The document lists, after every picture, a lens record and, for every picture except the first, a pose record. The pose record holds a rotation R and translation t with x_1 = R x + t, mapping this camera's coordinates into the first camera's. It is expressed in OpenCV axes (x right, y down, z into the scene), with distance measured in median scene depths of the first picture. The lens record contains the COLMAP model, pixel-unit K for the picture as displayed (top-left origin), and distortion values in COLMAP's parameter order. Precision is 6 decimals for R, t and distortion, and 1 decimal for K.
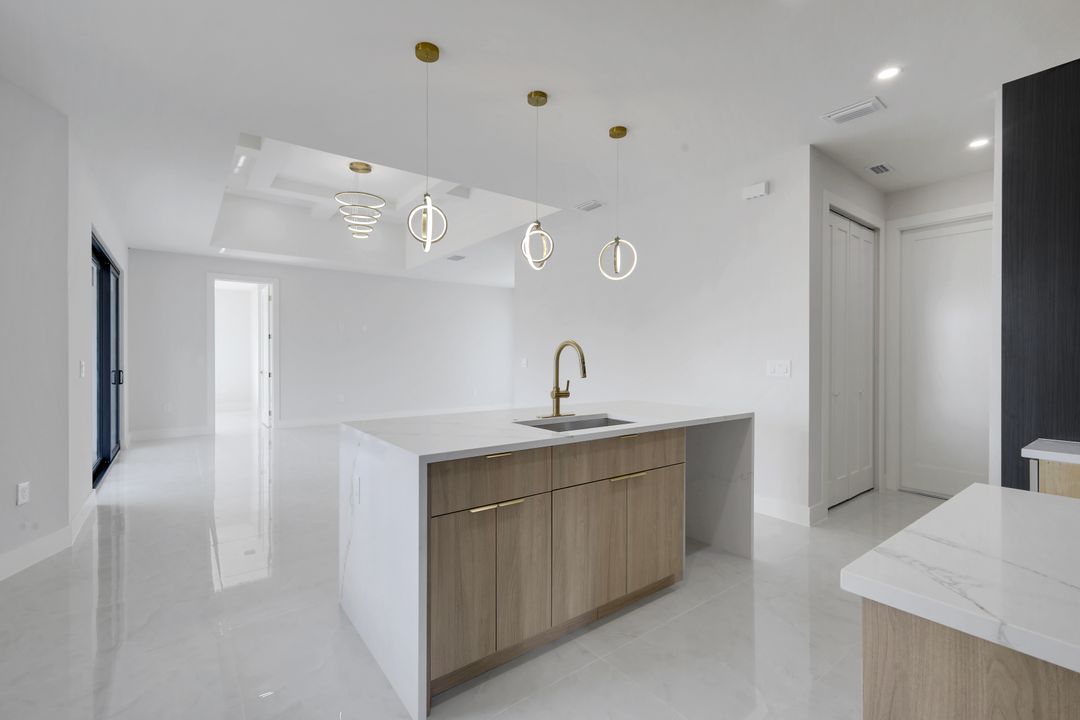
lens RADIAL K [[474.4, 0, 540.0], [0, 474.4, 360.0], [0, 0, 1]] dist [-0.002779, -0.000320]
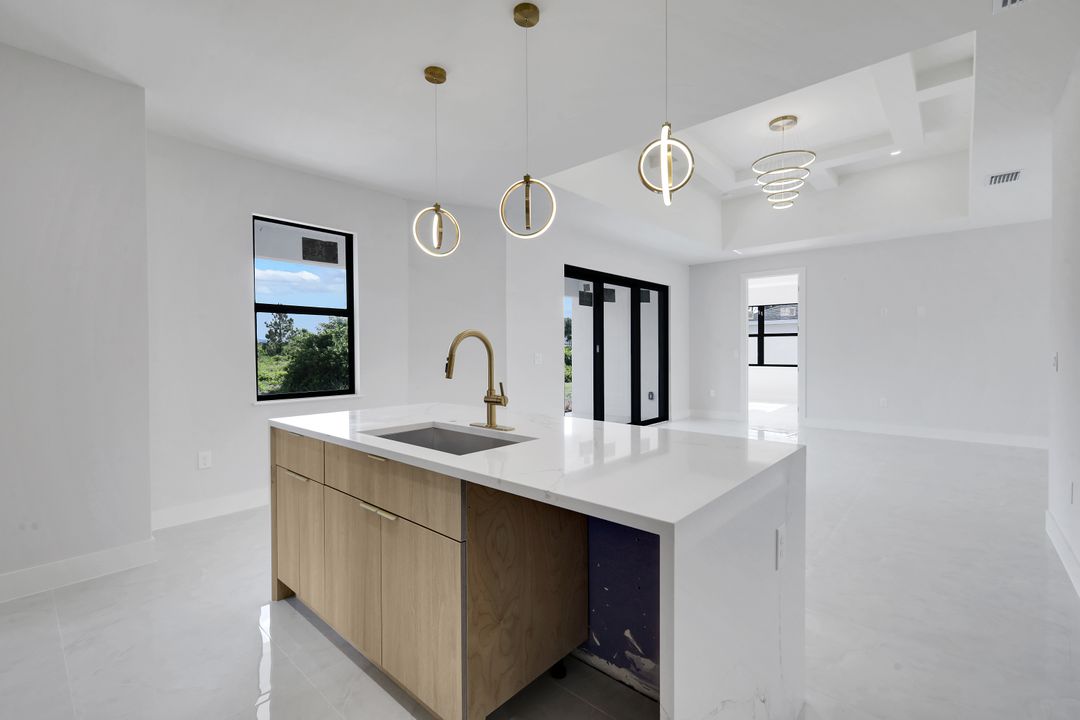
lens RADIAL K [[474.4, 0, 540.0], [0, 474.4, 360.0], [0, 0, 1]] dist [-0.002779, -0.000320]
pose [[0.193591, 0.019124, -0.980896, 0.800425], [-0.006119, 0.999814, 0.018286, -0.005942], [0.981063, 0.002462, 0.193672, 0.915653]]
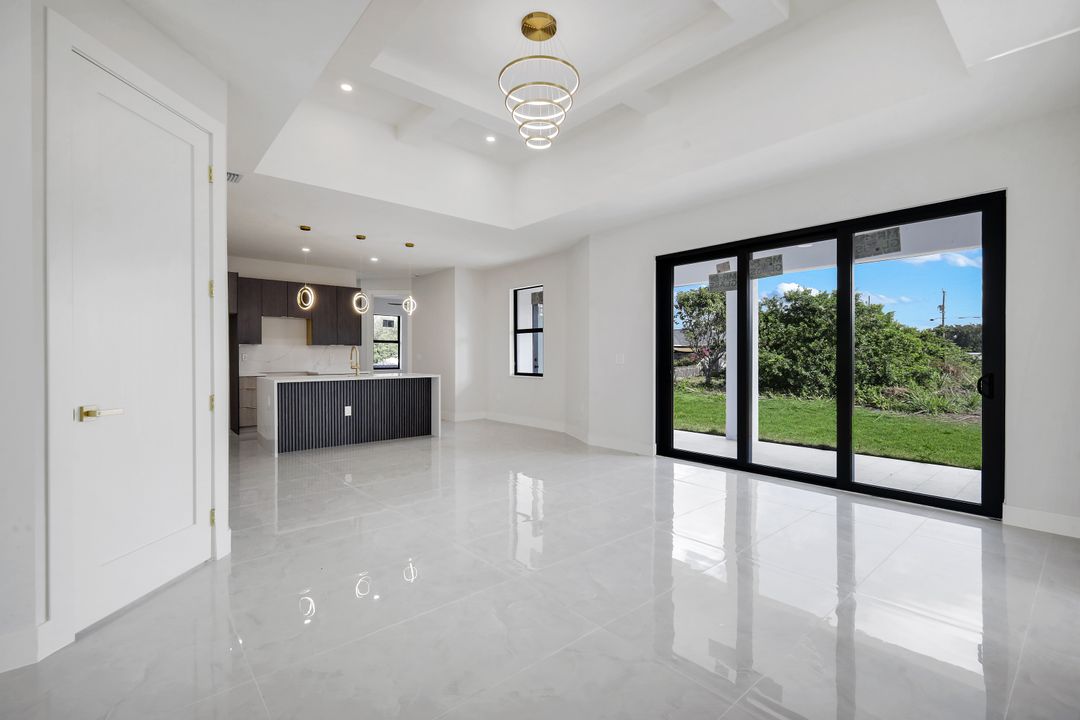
lens RADIAL K [[474.4, 0, 540.0], [0, 474.4, 360.0], [0, 0, 1]] dist [-0.002779, -0.000320]
pose [[-0.997541, 0.004749, -0.069922, -1.842872], [0.003594, 0.999855, 0.016635, -0.022584], [0.069991, 0.016343, -0.997414, 5.172558]]
